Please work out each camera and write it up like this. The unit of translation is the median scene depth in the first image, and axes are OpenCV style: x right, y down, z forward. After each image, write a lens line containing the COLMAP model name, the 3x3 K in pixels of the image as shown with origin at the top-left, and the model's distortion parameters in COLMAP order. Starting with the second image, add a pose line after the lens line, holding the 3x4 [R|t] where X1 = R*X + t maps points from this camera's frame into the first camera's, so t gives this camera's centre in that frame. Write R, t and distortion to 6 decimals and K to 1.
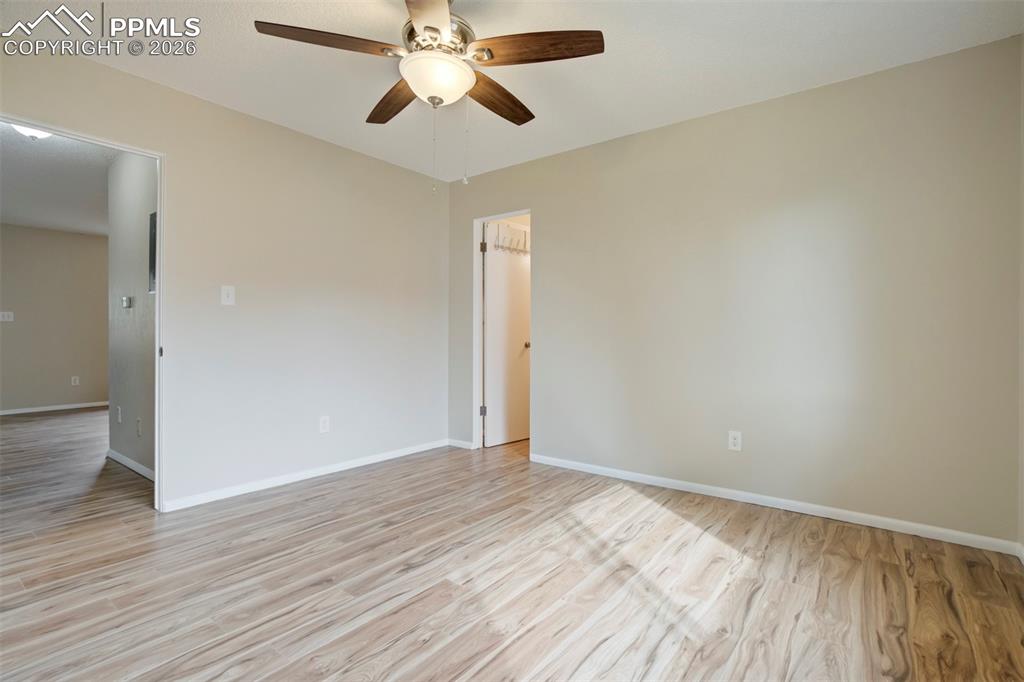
lens RADIAL K [[487.1, 0, 515.5], [0, 487.1, 342.8], [0, 0, 1]] dist [-0.041127, 0.020070]
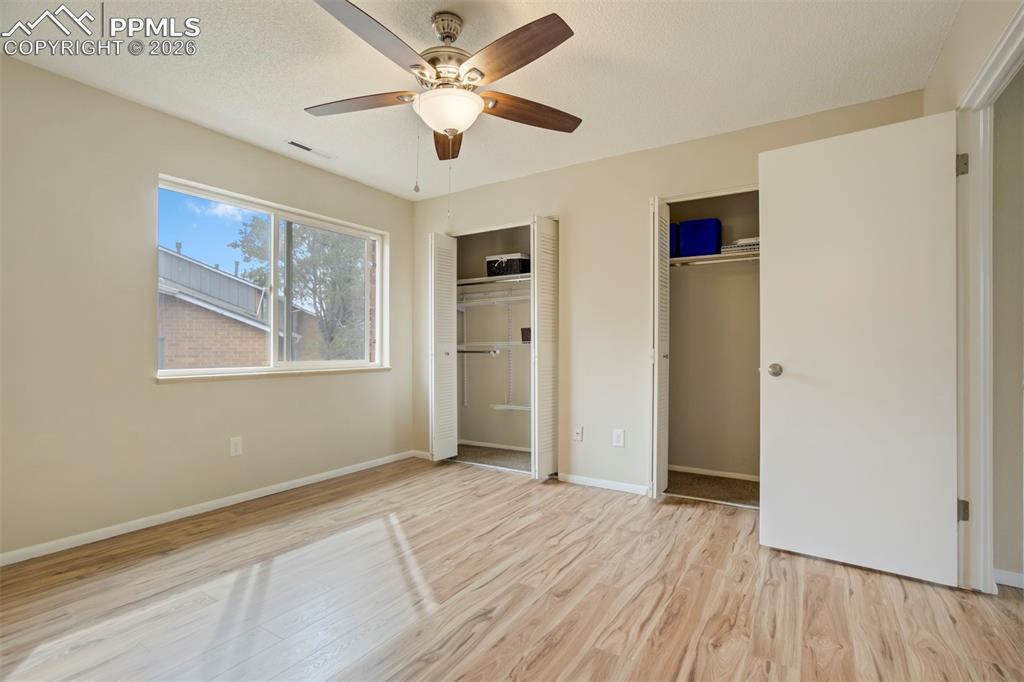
lens RADIAL K [[466.5, 0, 509.7], [0, 466.5, 346.1], [0, 0, 1]] dist [-0.039951, 0.016883]
pose [[-0.996419, -0.003653, -0.084478, -0.192137], [-0.004434, 0.999949, 0.009067, -0.033058], [0.084440, 0.009409, -0.996384, 1.831971]]
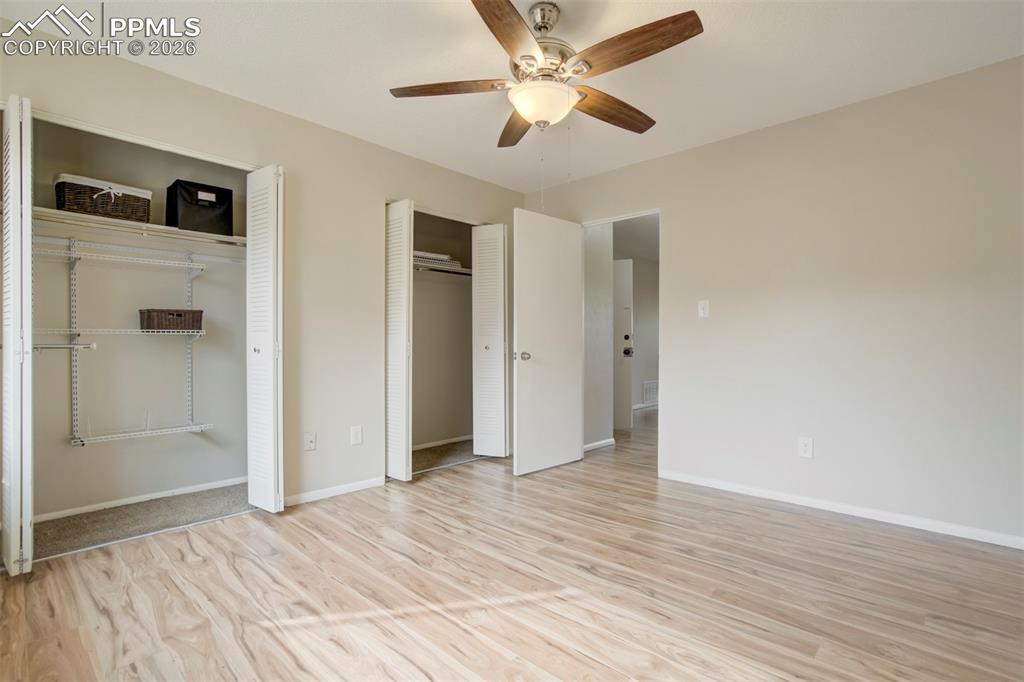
lens RADIAL K [[487.1, 0, 515.5], [0, 487.1, 342.8], [0, 0, 1]] dist [-0.041127, 0.020070]
pose [[-0.100089, -0.006074, -0.994960, 0.807856], [-0.013851, 0.999893, -0.004711, -0.003029], [0.994882, 0.013309, -0.100162, 0.941828]]
